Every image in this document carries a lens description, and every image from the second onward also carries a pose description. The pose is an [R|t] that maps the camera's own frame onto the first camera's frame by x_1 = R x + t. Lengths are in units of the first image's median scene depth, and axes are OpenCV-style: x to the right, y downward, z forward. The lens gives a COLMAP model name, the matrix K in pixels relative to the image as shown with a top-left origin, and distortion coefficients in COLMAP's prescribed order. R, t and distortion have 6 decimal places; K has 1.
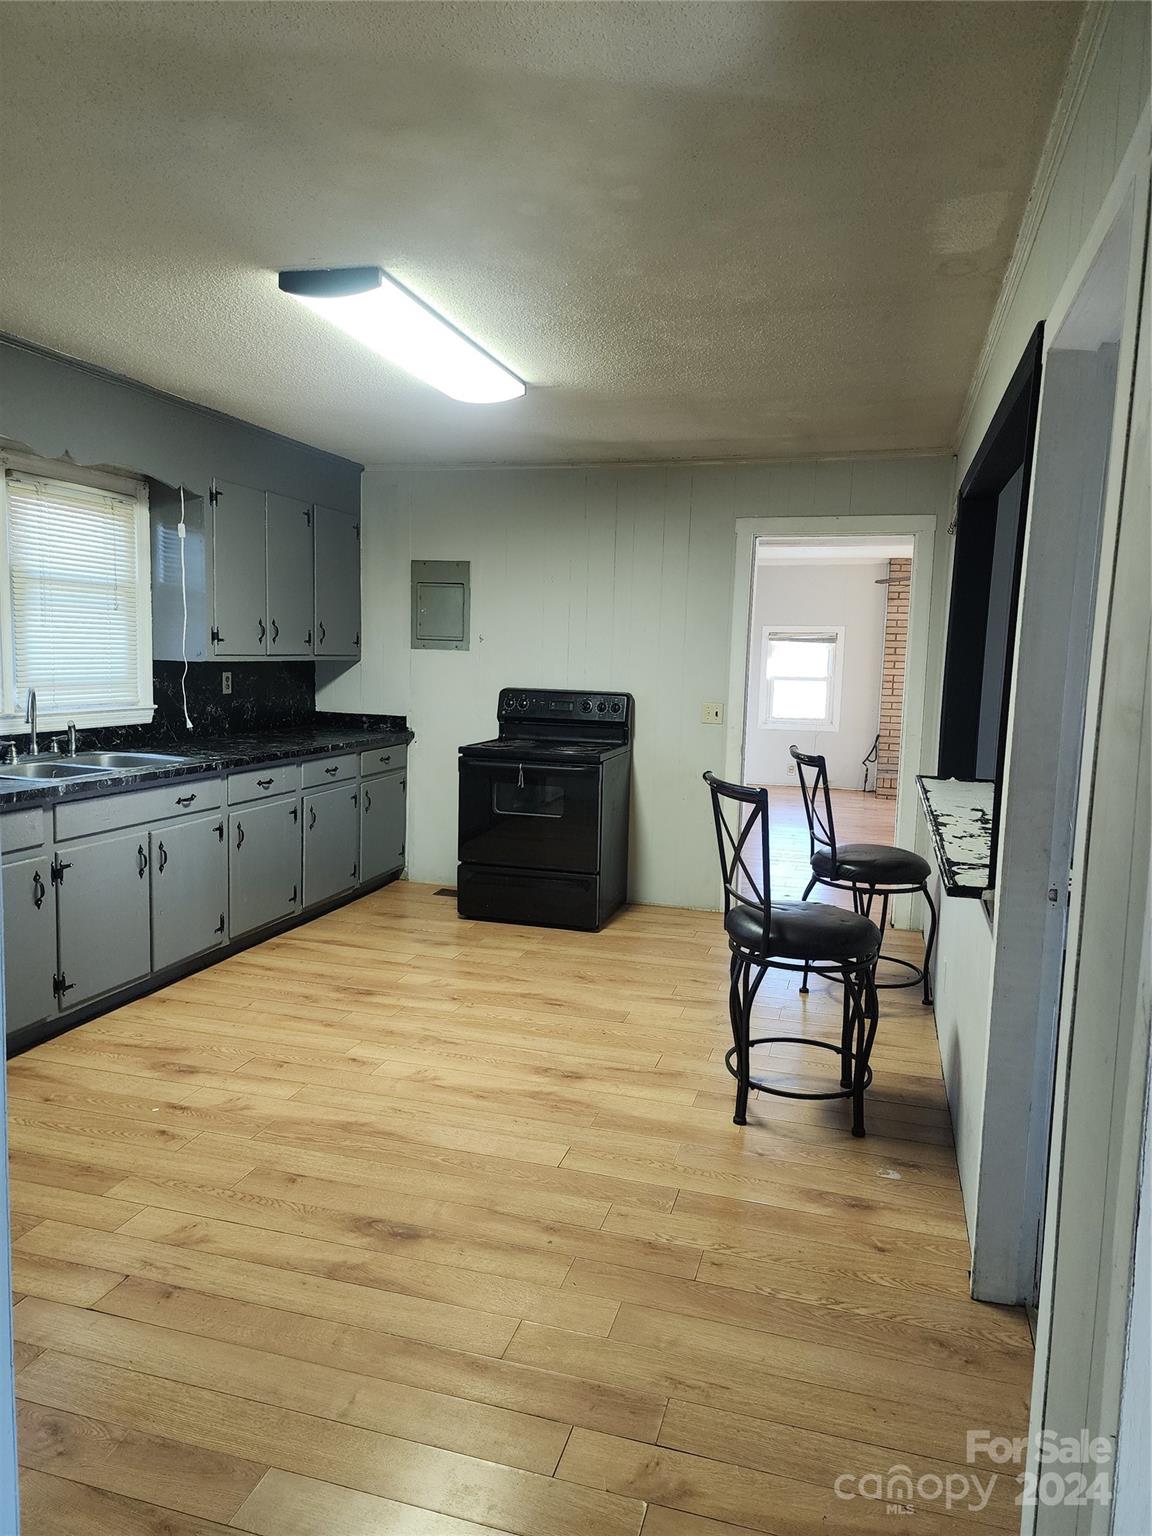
lens RADIAL K [[1025.5, 0, 582.5], [0, 1025.5, 782.4], [0, 0, 1]] dist [0.075463, -0.068885]
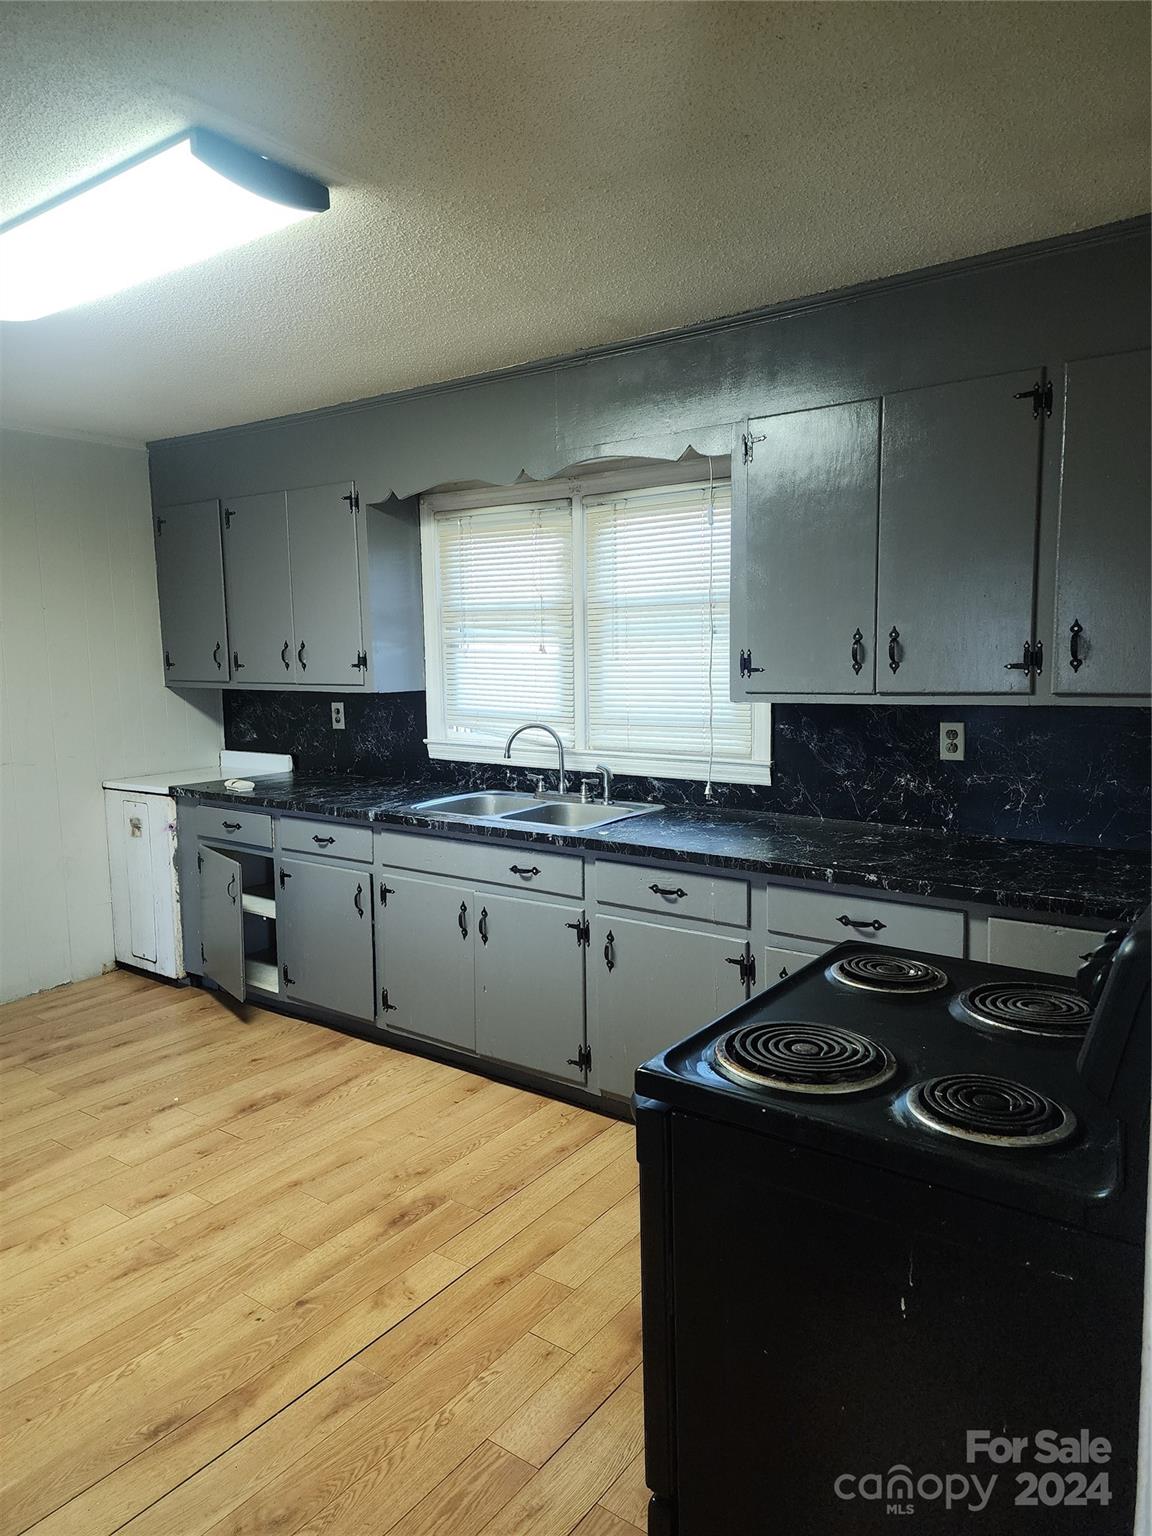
lens RADIAL K [[1025.5, 0, 582.5], [0, 1025.5, 782.4], [0, 0, 1]] dist [0.075463, -0.068885]
pose [[-0.344891, 0.091826, -0.934140, 0.326226], [-0.124359, 0.981960, 0.142441, -0.166255], [0.930368, 0.165296, -0.327250, 1.286066]]
